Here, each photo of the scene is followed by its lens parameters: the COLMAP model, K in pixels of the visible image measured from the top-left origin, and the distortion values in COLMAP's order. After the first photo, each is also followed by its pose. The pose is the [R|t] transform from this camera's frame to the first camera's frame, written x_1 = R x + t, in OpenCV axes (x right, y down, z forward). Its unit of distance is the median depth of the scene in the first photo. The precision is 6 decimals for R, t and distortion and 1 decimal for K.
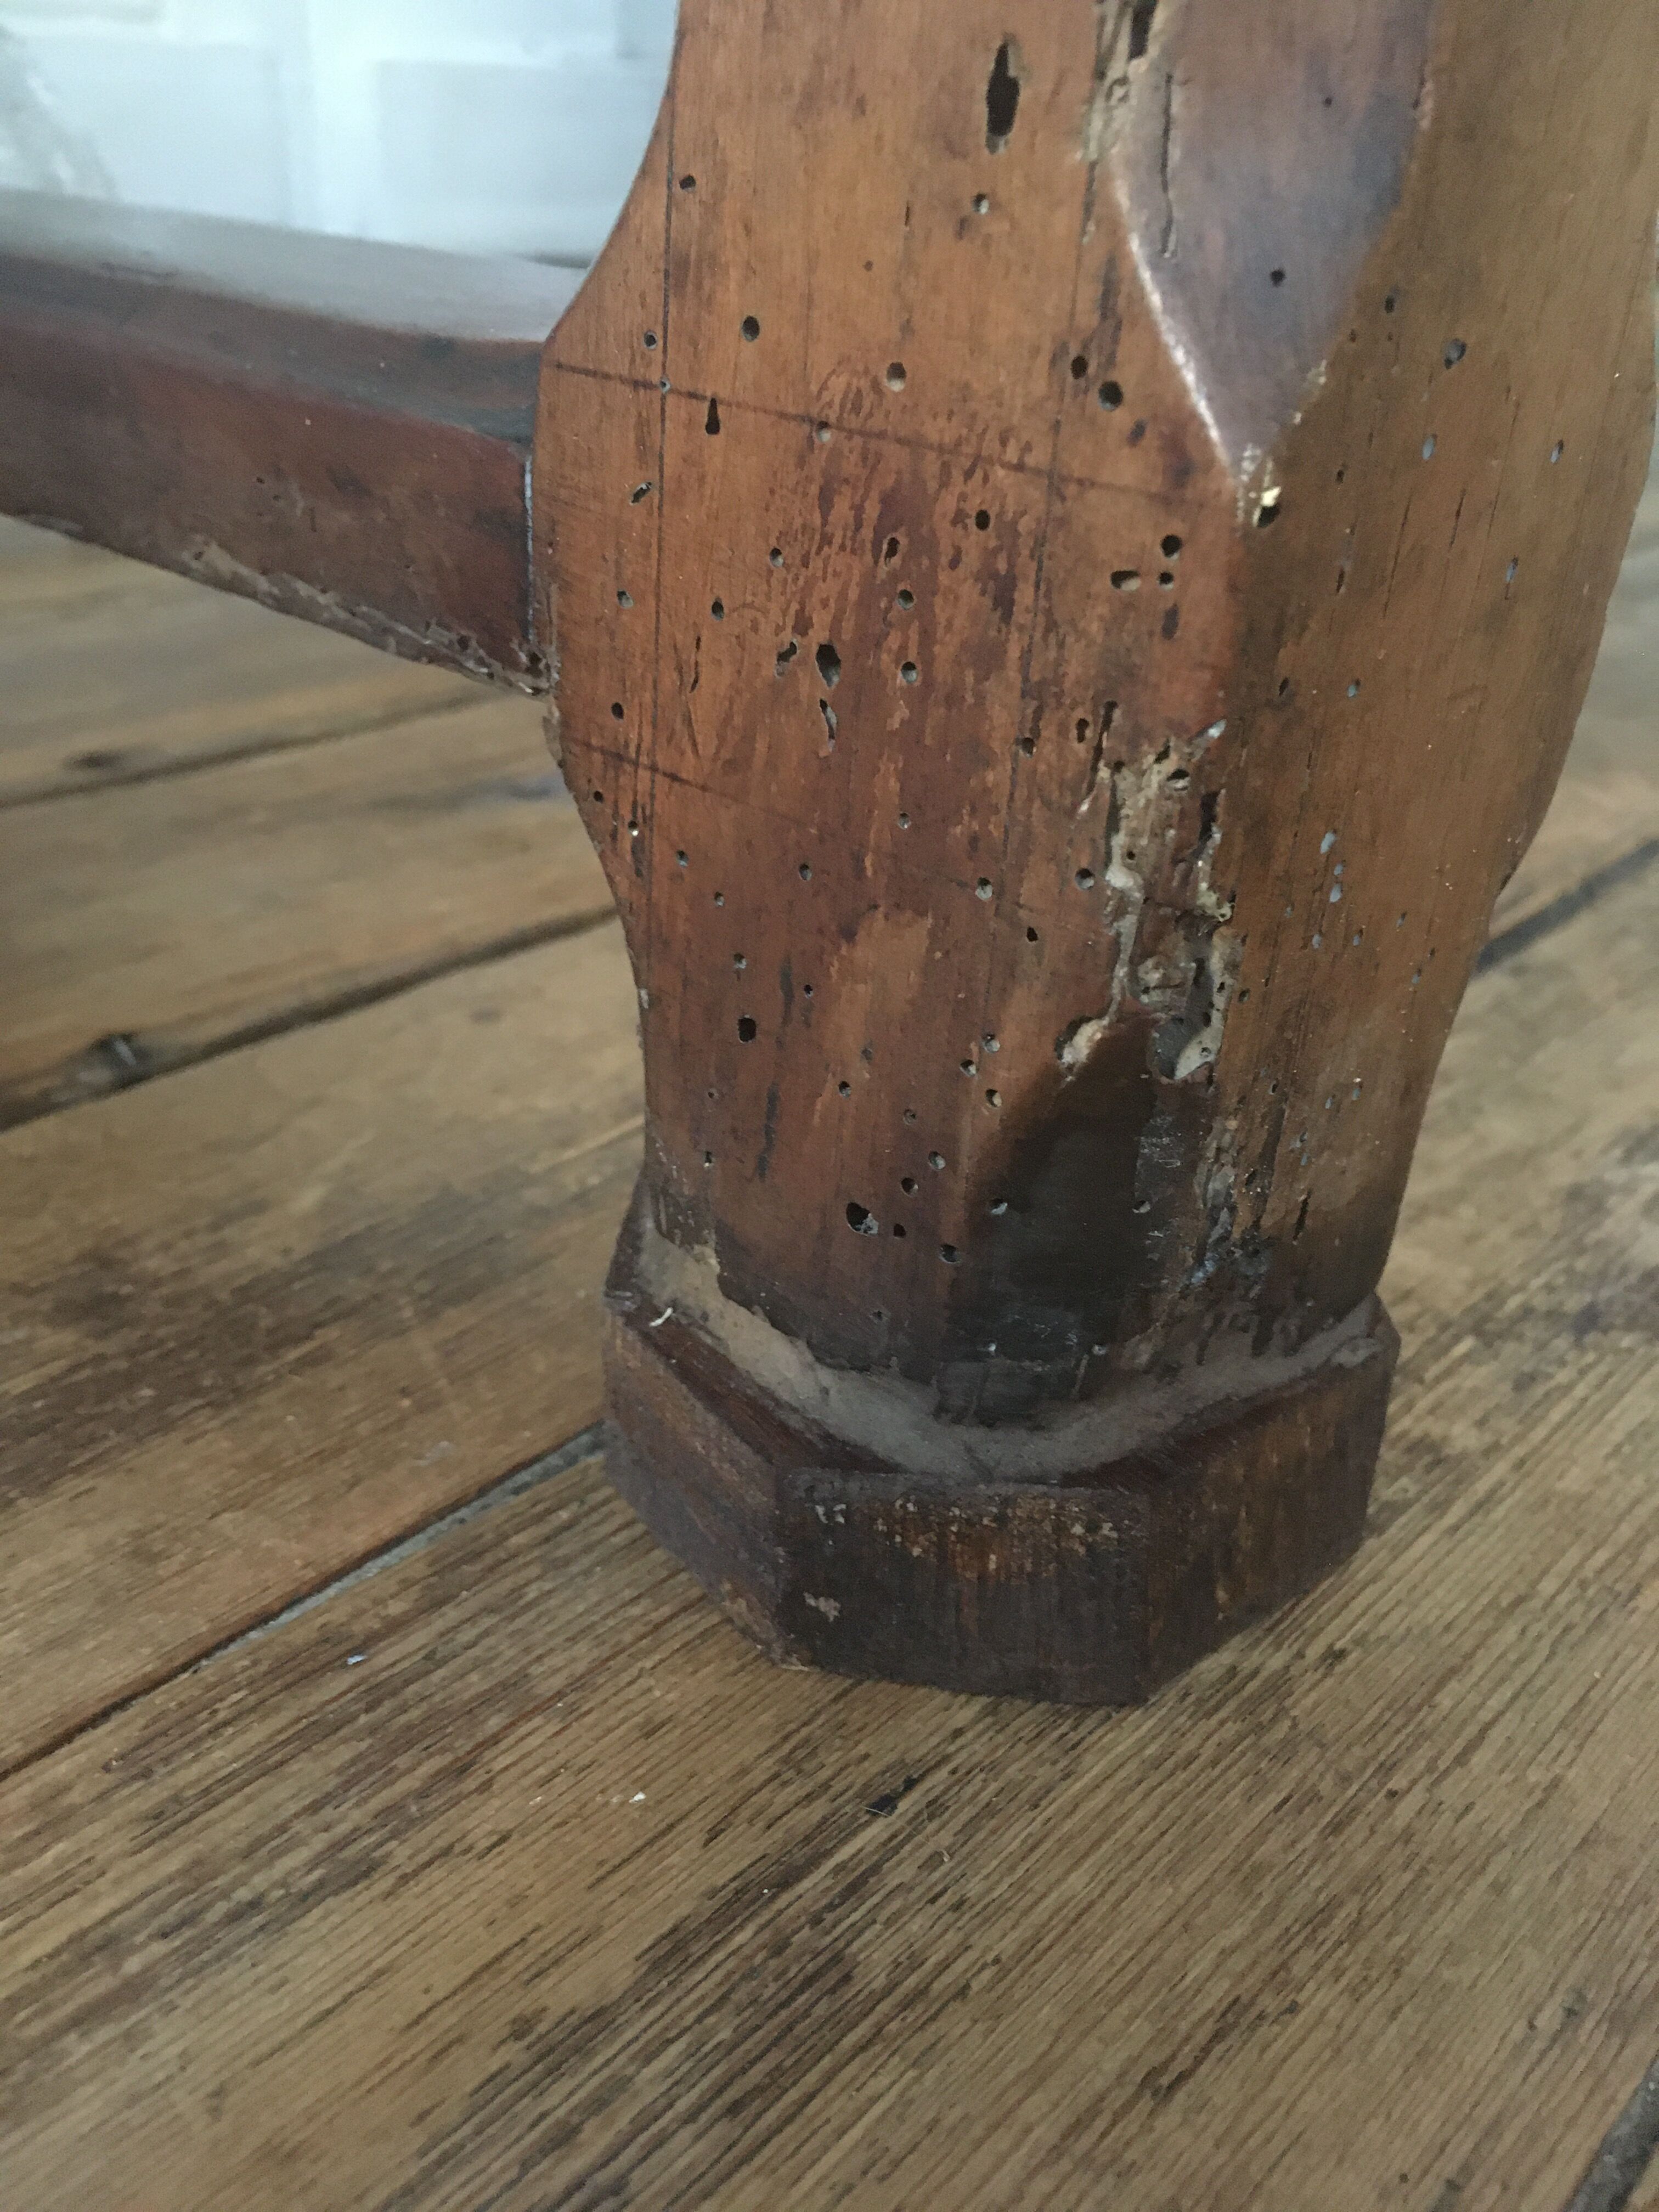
lens RADIAL K [[1997.3, 0, 830.2], [0, 1997.3, 1107.2], [0, 0, 1]] dist [0.041294, -0.101288]
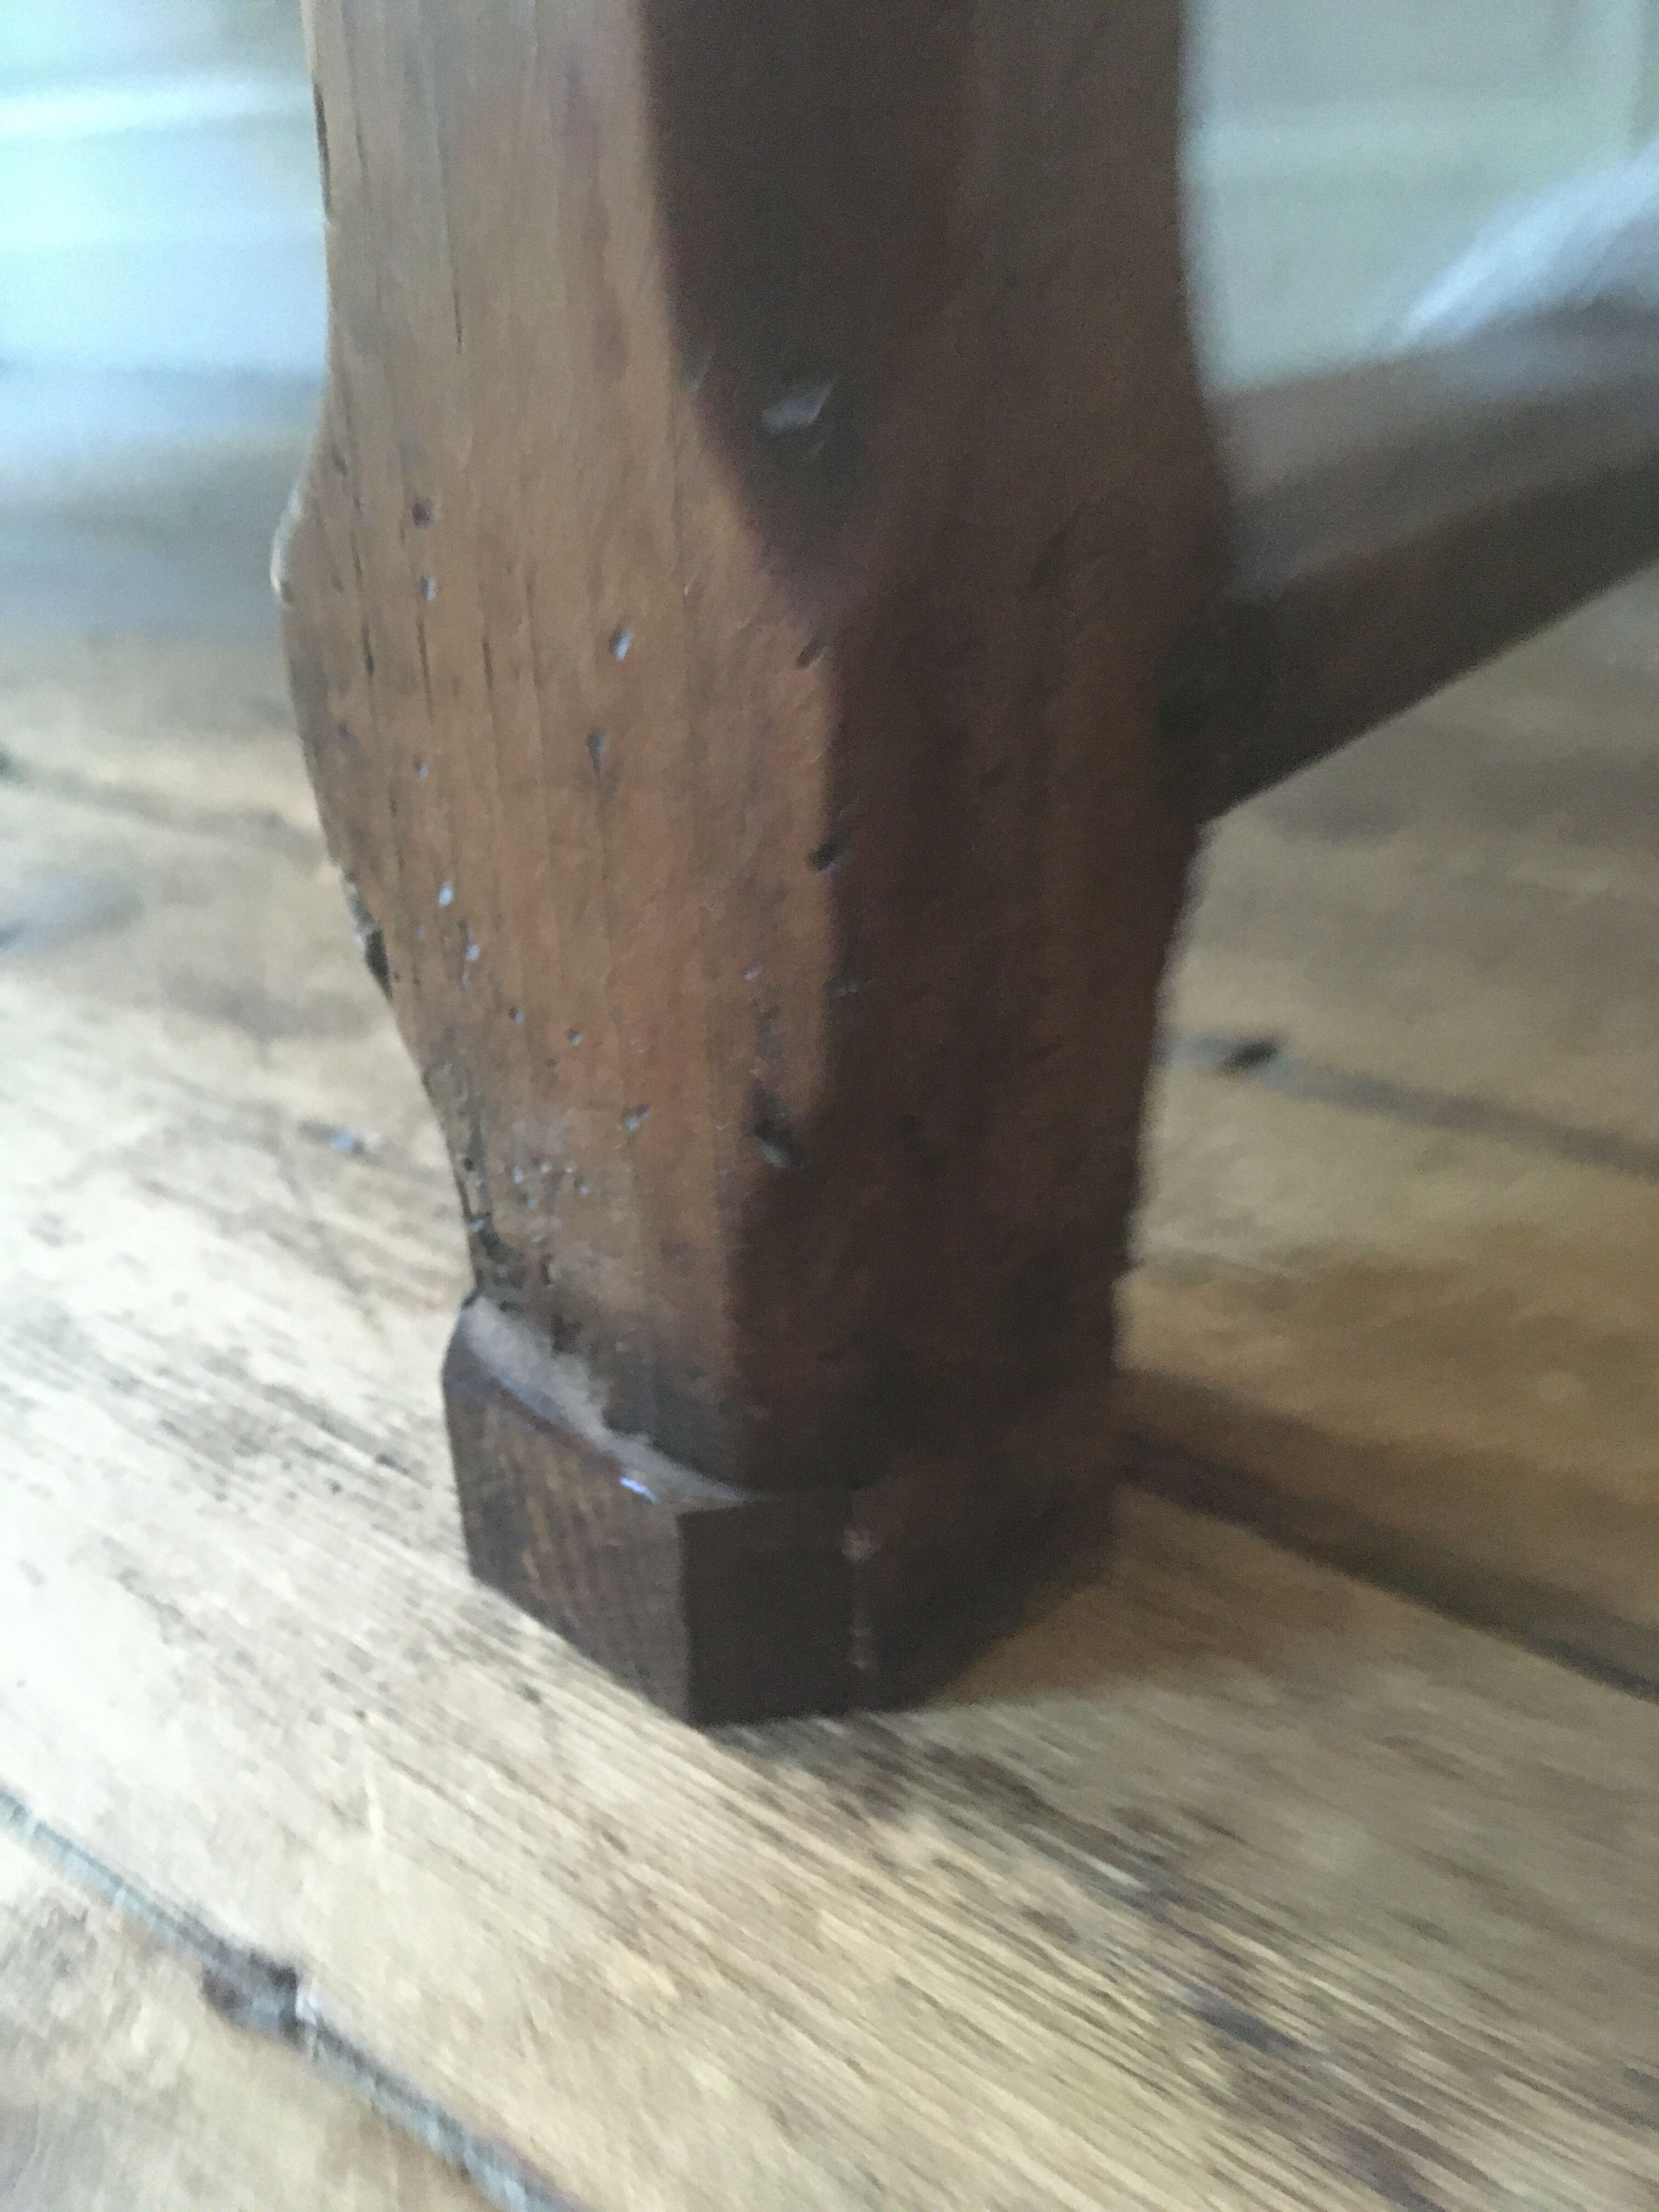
lens RADIAL K [[1997.3, 0, 831.3], [0, 1997.3, 1105.7], [0, 0, 1]] dist [0.041294, -0.101288]
pose [[0.066154, 0.367937, -0.927495, 1.258135], [-0.438327, 0.845756, 0.304247, -0.432527], [0.896378, 0.386419, 0.217226, 0.863354]]
